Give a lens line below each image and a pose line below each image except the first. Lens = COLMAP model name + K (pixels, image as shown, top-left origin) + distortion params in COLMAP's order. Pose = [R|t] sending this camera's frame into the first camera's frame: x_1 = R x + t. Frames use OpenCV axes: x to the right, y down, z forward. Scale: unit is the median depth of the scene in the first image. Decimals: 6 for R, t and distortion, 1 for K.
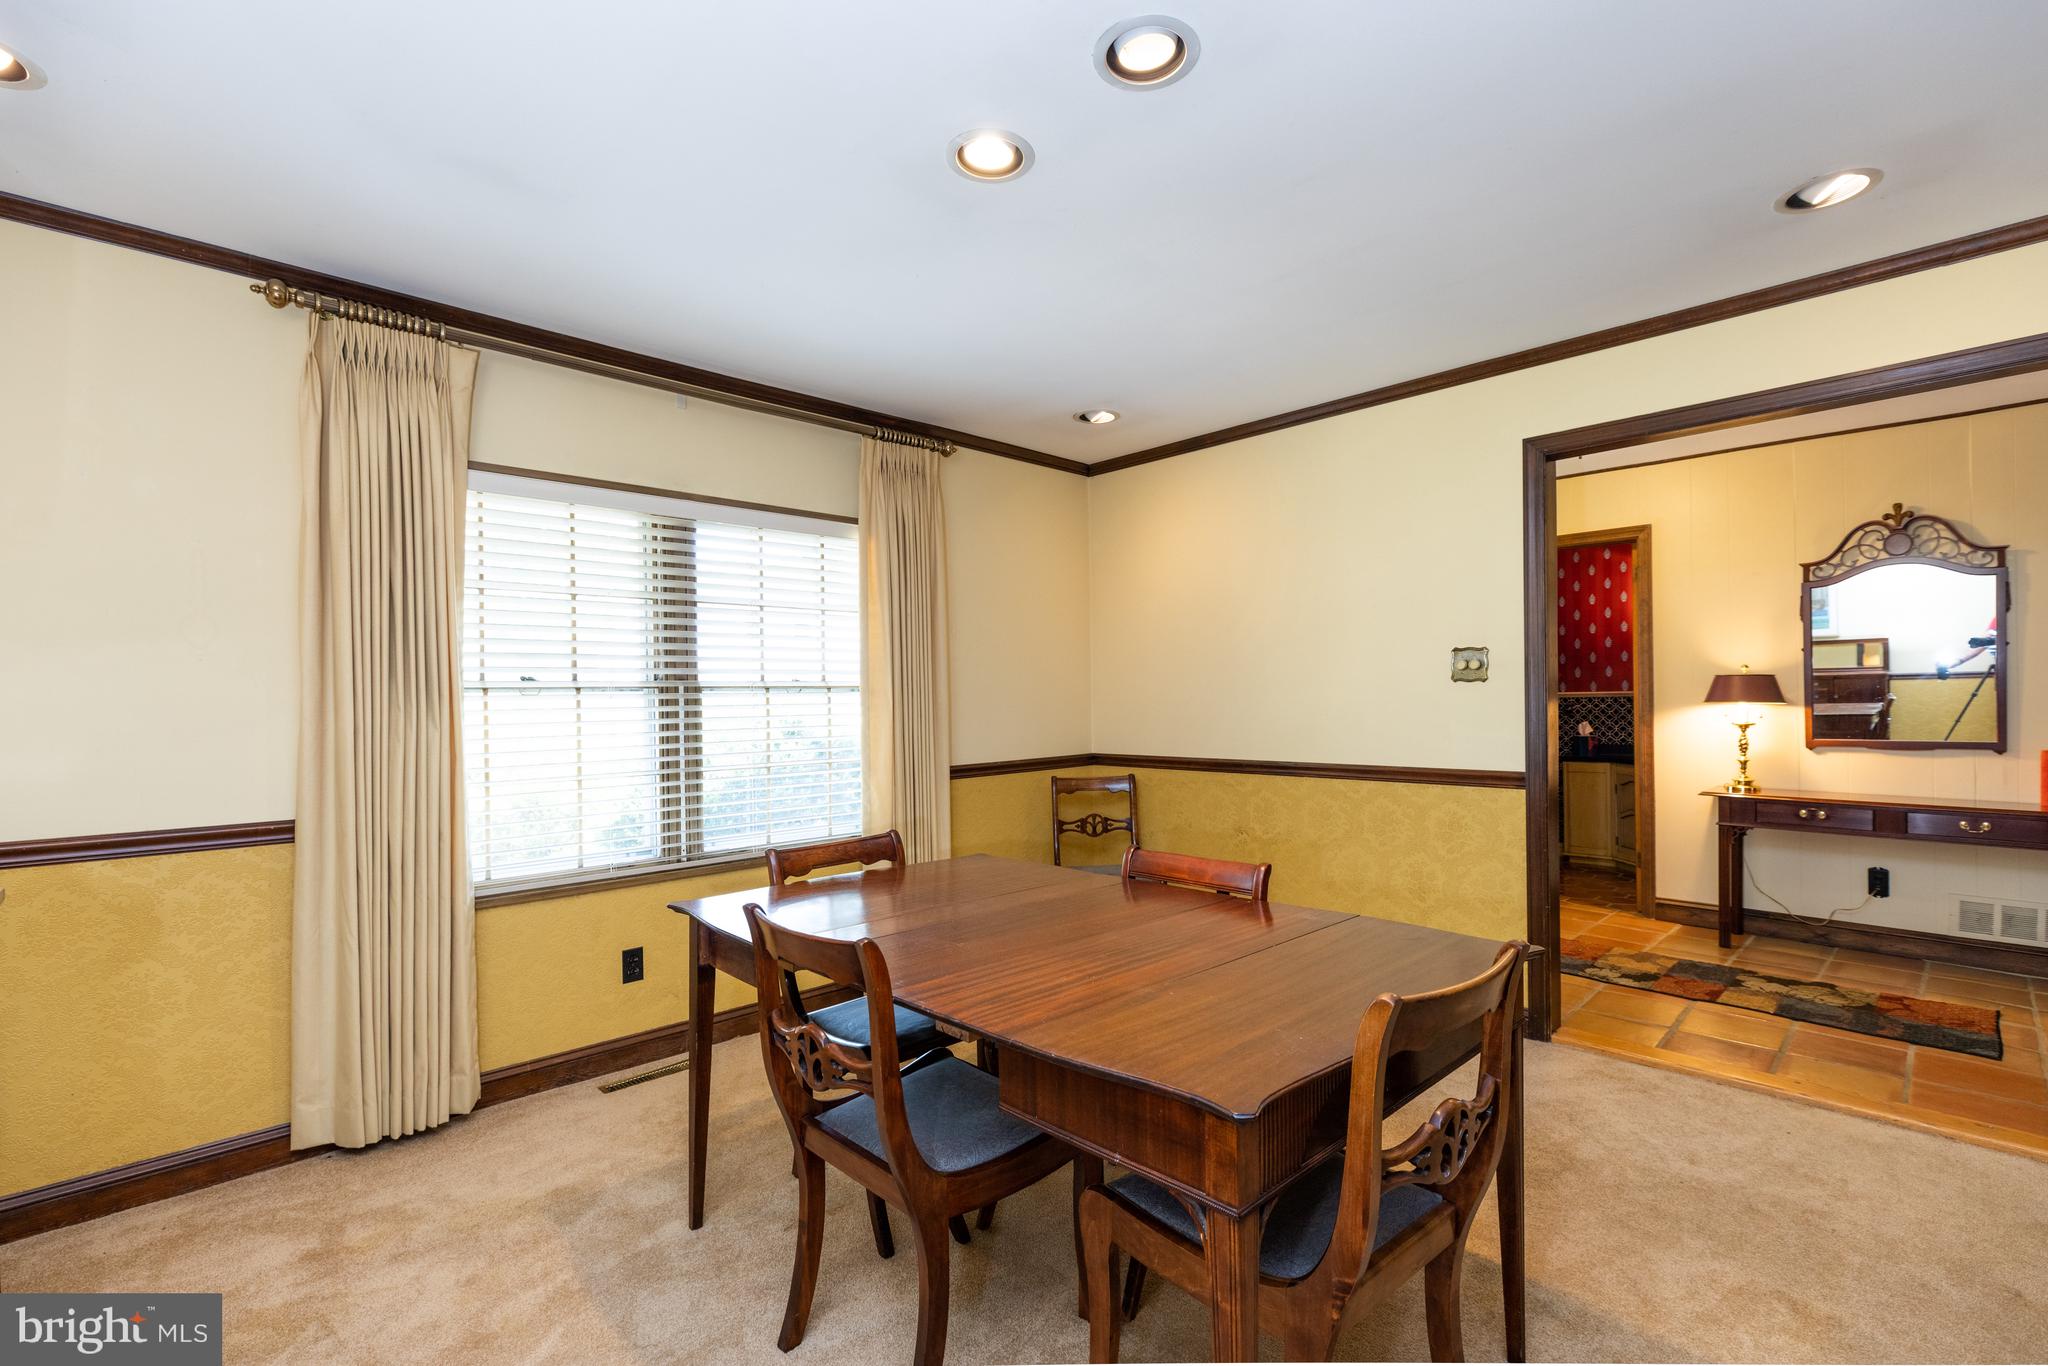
lens RADIAL K [[932.6, 0, 1018.8], [0, 932.6, 697.4], [0, 0, 1]] dist [0.006668, 0.001296]
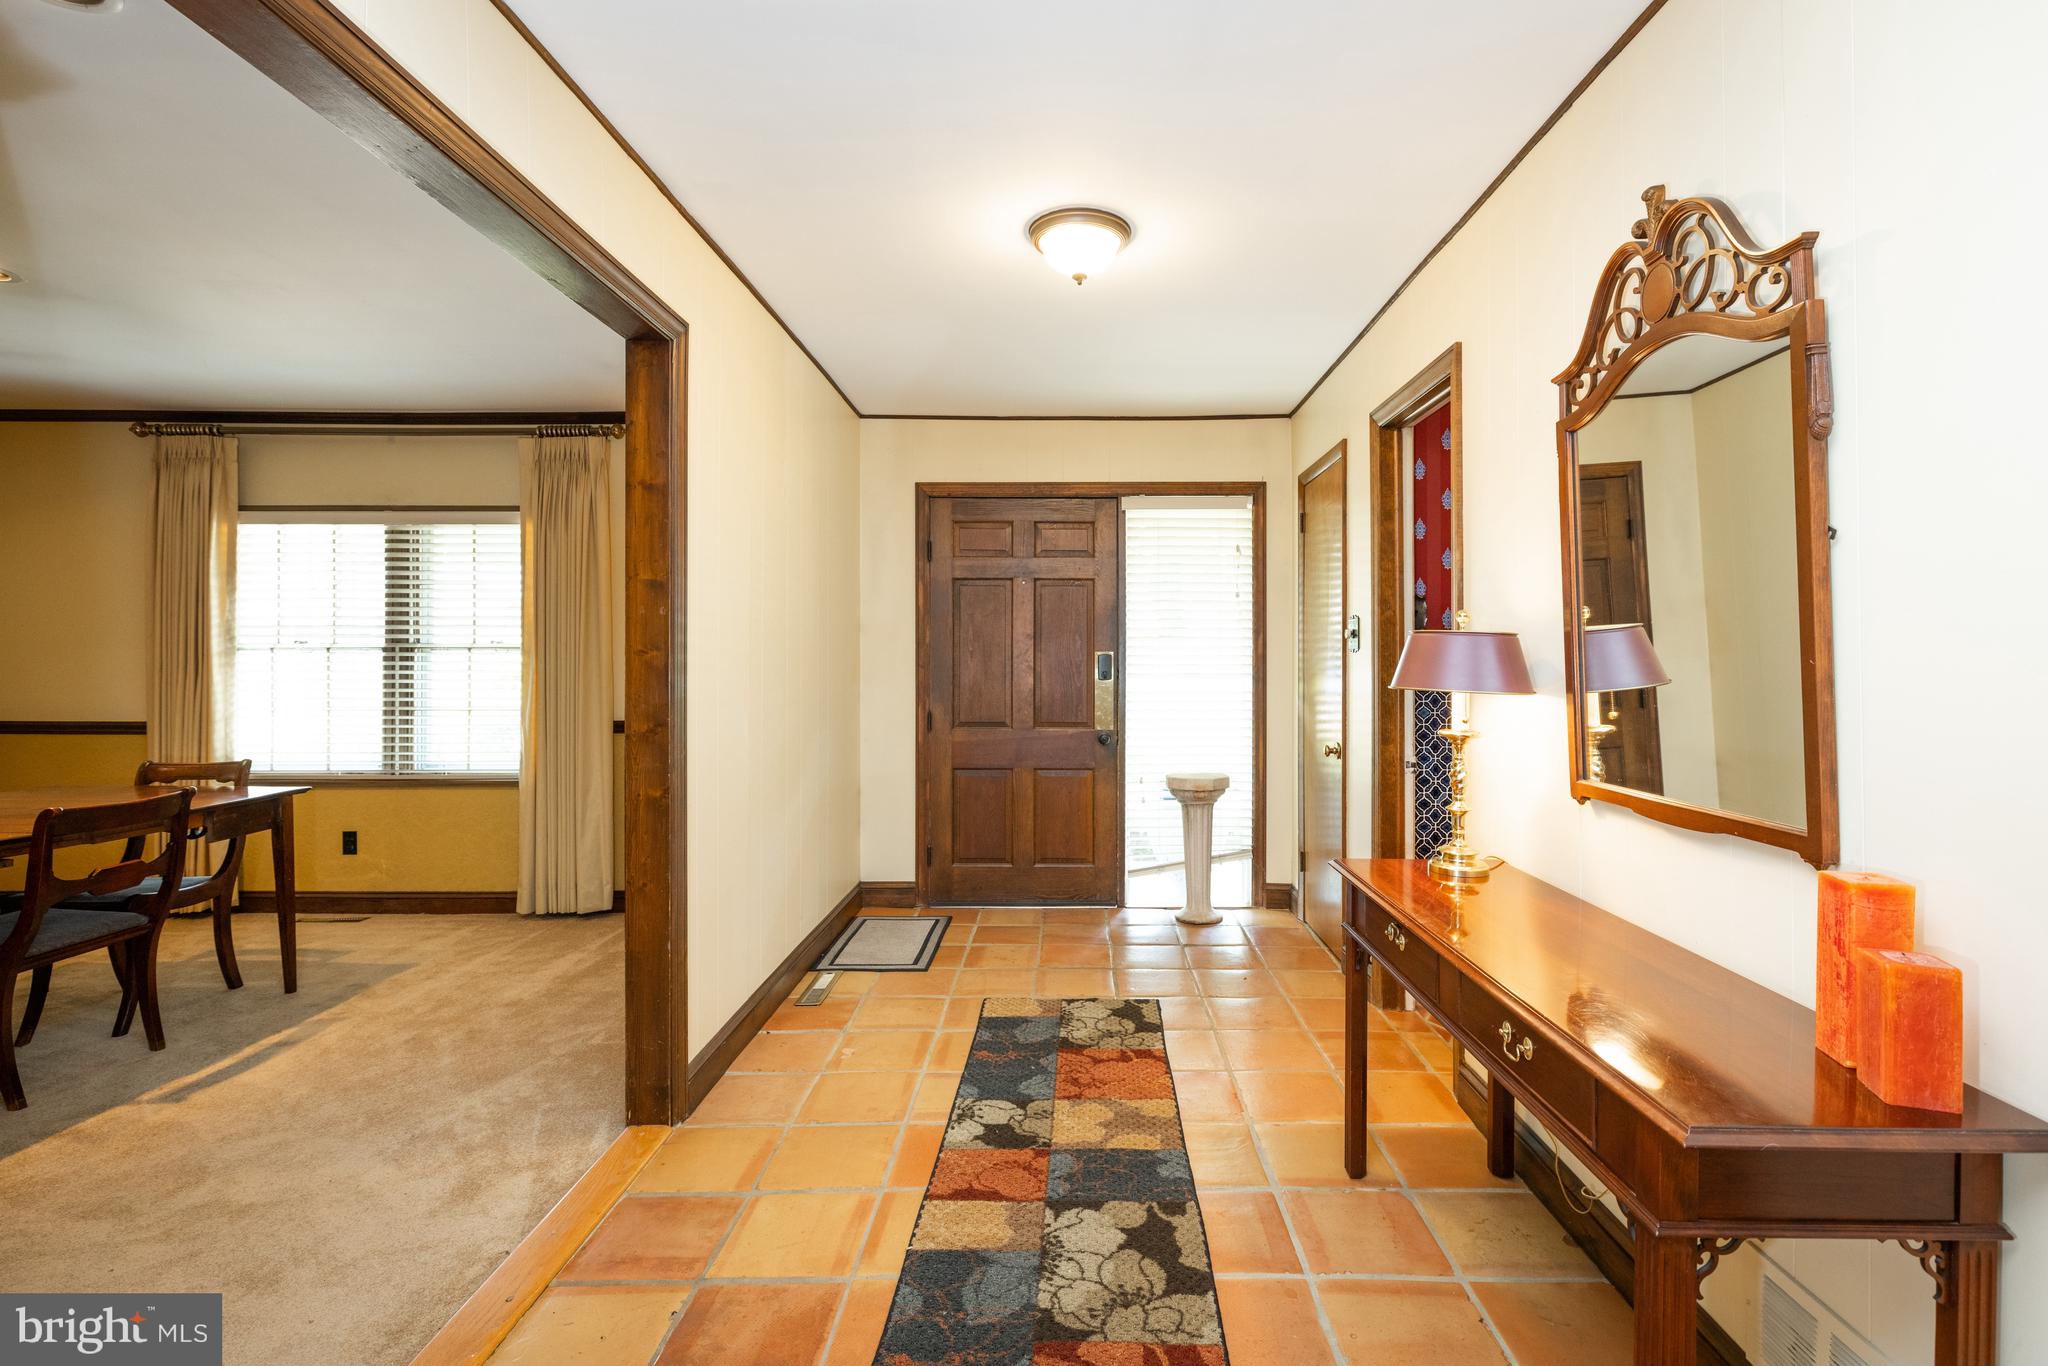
lens RADIAL K [[932.6, 0, 1046.8], [0, 932.6, 654.0], [0, 0, 1]] dist [0.006668, 0.001296]
pose [[0.716871, 0.010357, -0.697129, 1.254107], [-0.008939, 0.999944, 0.005663, -0.017567], [0.697148, 0.002172, 0.716924, 0.669485]]
